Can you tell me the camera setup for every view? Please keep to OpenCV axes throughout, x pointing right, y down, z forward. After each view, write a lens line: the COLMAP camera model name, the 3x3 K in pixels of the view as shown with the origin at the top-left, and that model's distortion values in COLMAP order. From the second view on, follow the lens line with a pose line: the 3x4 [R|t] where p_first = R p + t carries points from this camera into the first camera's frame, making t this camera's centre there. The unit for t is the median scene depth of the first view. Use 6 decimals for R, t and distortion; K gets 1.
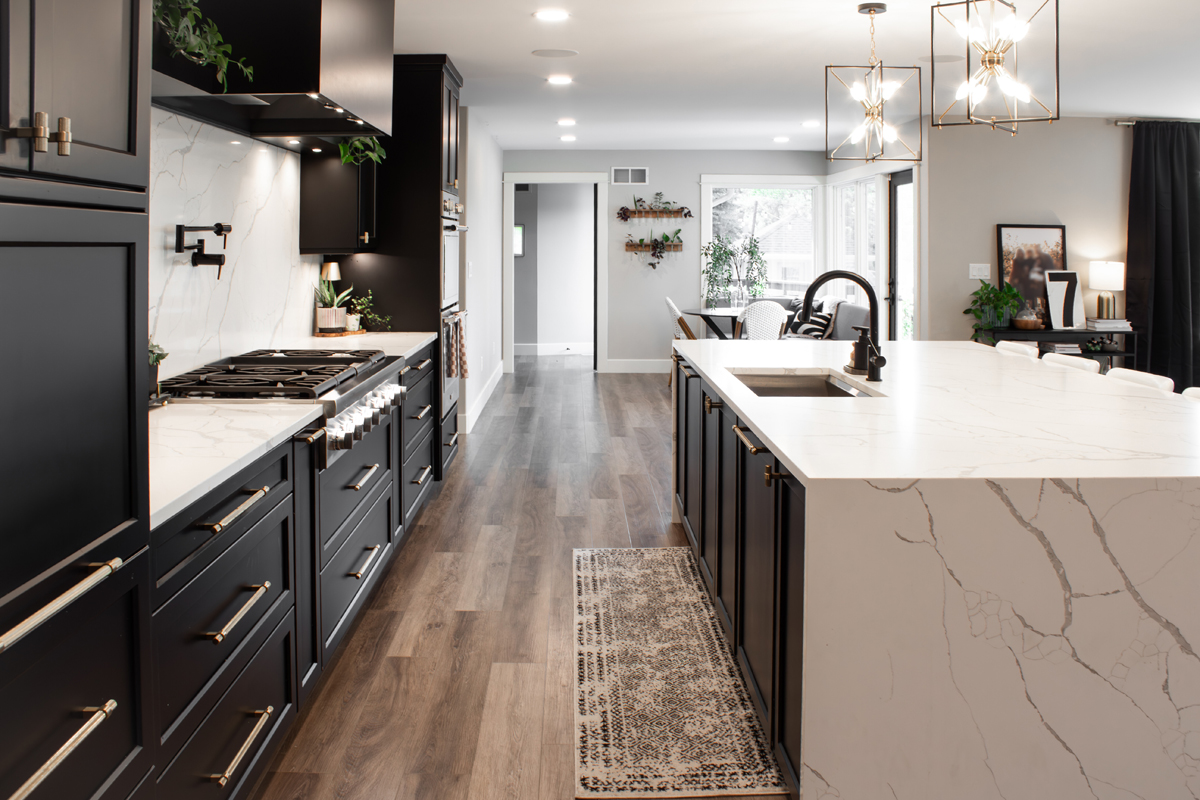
lens RADIAL K [[1039.5, 0, 582.9], [0, 1039.5, 231.2], [0, 0, 1]] dist [-0.123634, 0.071355]
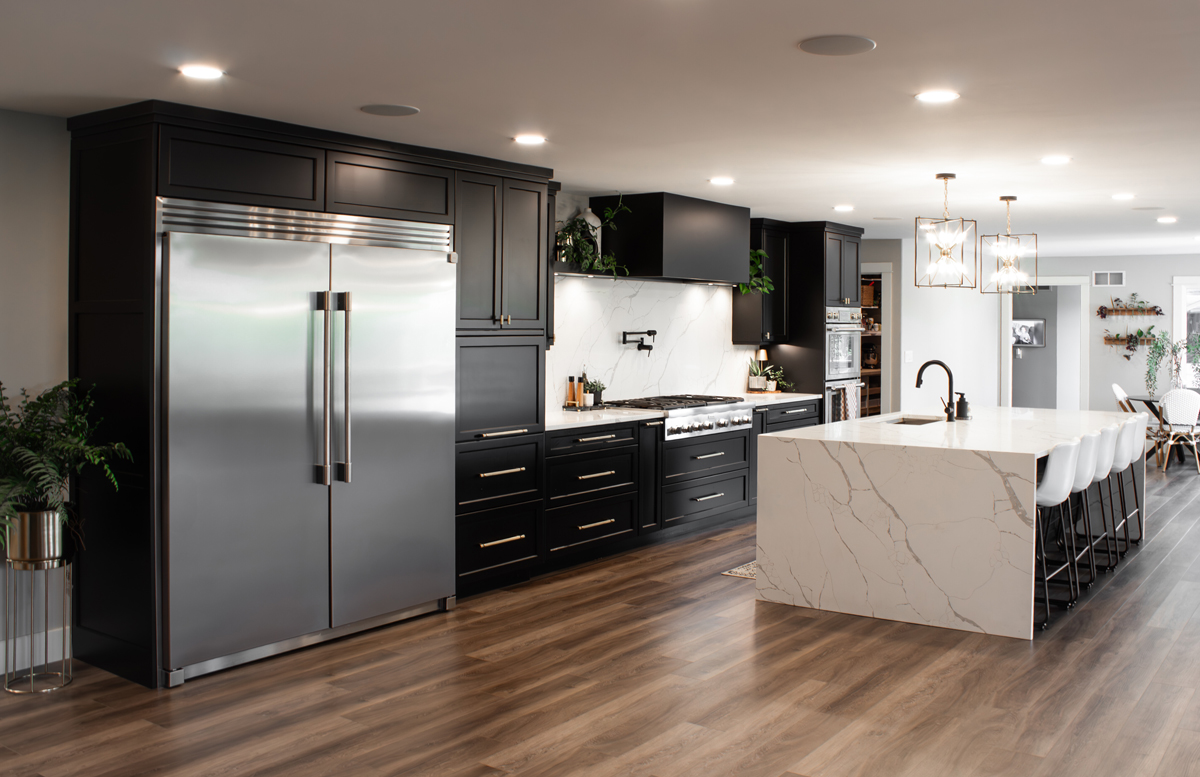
lens RADIAL K [[1134.4, 0, 676.9], [0, 1134.4, 333.4], [0, 0, 1]] dist [-0.095305, -0.008394]
pose [[0.841320, 0.010630, -0.540433, 0.908581], [-0.001347, 0.999845, 0.017569, -0.040504], [0.540535, -0.014053, 0.841204, -0.885789]]
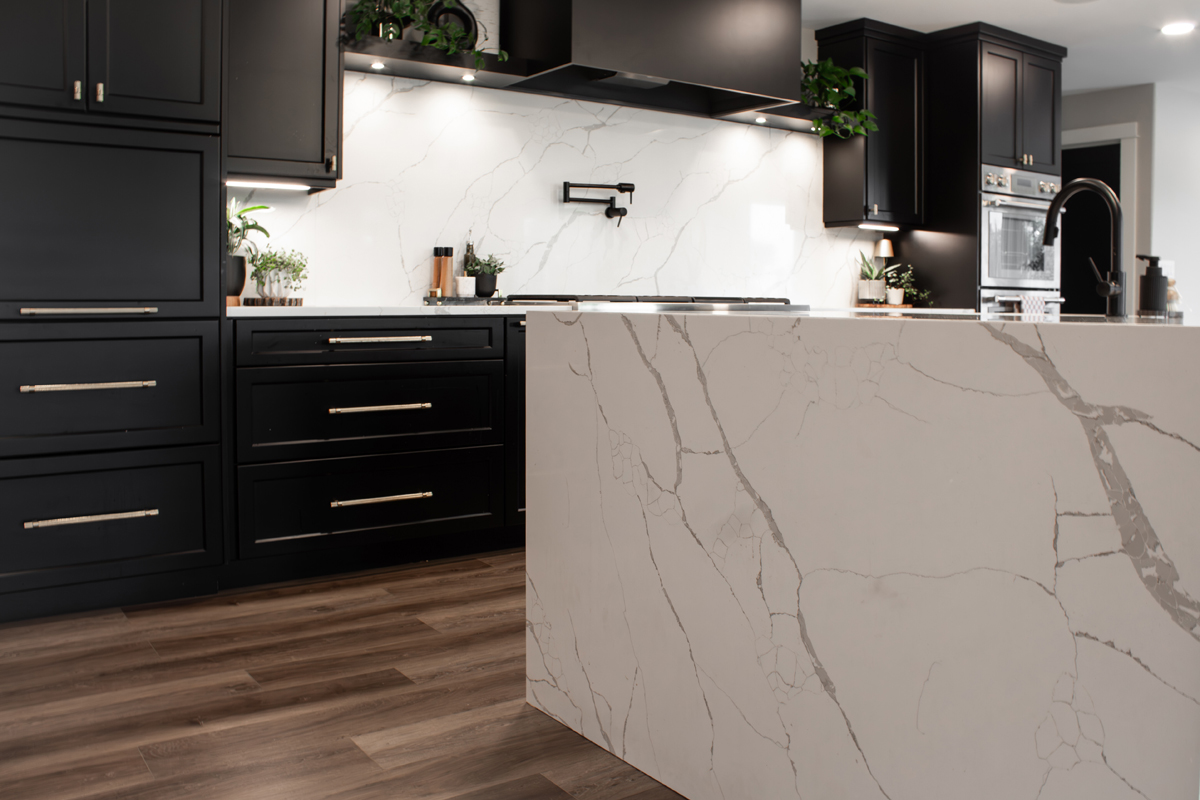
lens RADIAL K [[1041.5, 0, 607.6], [0, 1041.5, 367.2], [0, 0, 1]] dist [-0.123055, 0.011316]
pose [[0.574069, 0.052169, -0.817143, 0.660915], [0.003194, 0.997818, 0.065947, 0.128220], [0.818801, -0.040468, 0.572650, 0.237064]]
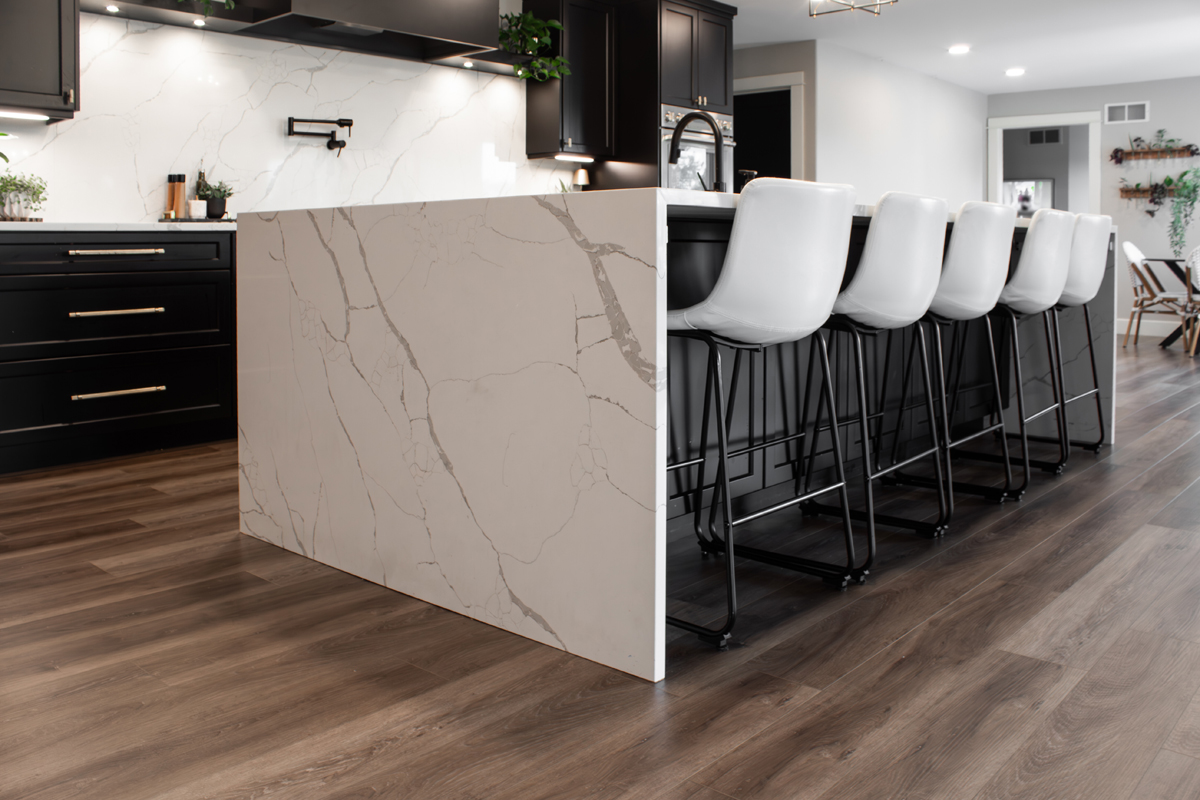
lens RADIAL K [[1045.4, 0, 610.5], [0, 1045.4, 303.9], [0, 0, 1]] dist [-0.227750, 0.258731]
pose [[0.747829, 0.030726, -0.663180, 0.831140], [0.010180, 0.998280, 0.057731, 0.162517], [0.663813, -0.049924, 0.746230, 0.174070]]
